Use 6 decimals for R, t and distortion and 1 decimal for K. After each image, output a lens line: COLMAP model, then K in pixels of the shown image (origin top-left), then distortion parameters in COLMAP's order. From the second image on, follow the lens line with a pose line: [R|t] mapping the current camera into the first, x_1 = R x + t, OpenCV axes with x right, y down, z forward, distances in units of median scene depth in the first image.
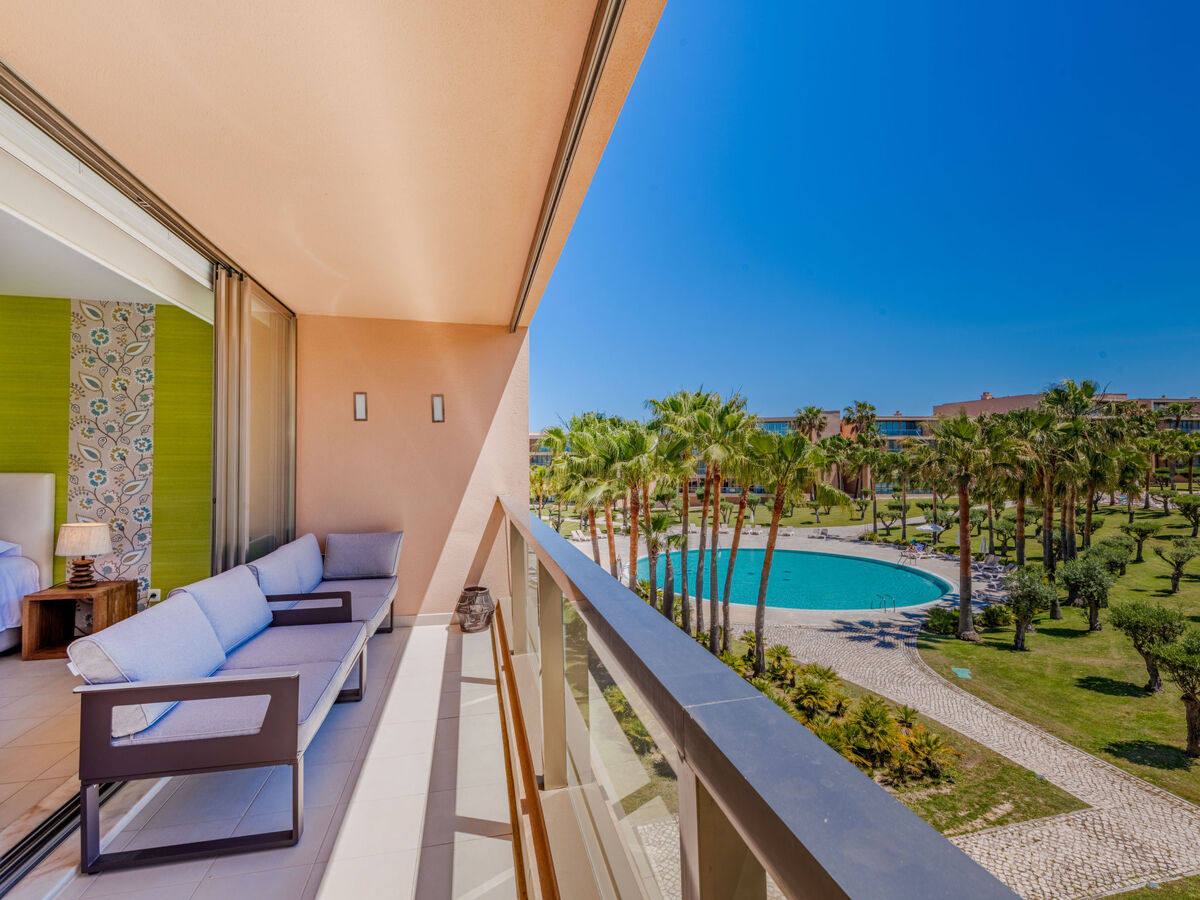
lens RADIAL K [[554.7, 0, 600.0], [0, 554.7, 450.0], [0, 0, 1]] dist [0.001256, -0.000182]
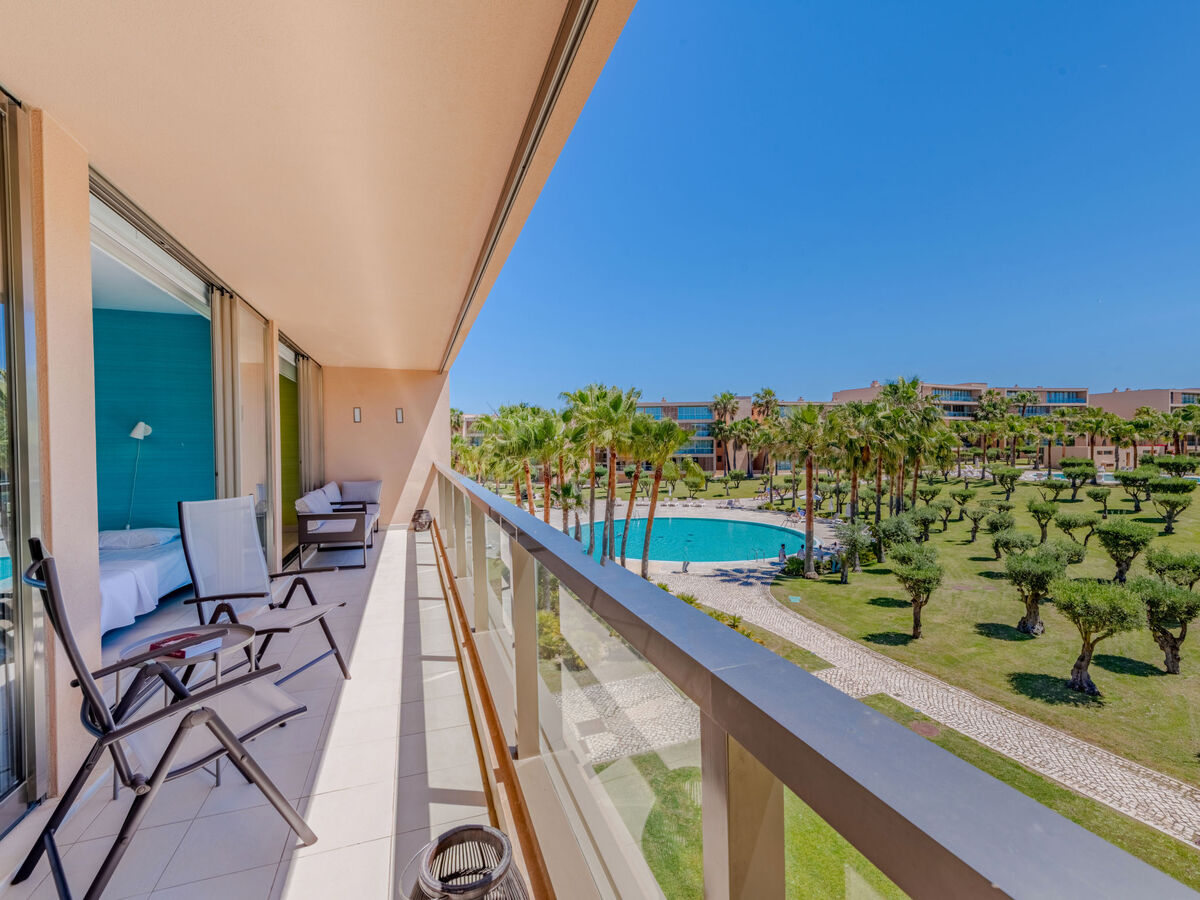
lens RADIAL K [[545.8, 0, 607.5], [0, 545.8, 451.6], [0, 0, 1]] dist [0.014001, -0.000316]
pose [[0.993067, -0.005618, 0.117418, 0.043577], [0.001170, 0.999280, 0.037917, -0.005371], [-0.117547, -0.037517, 0.992358, -0.213875]]
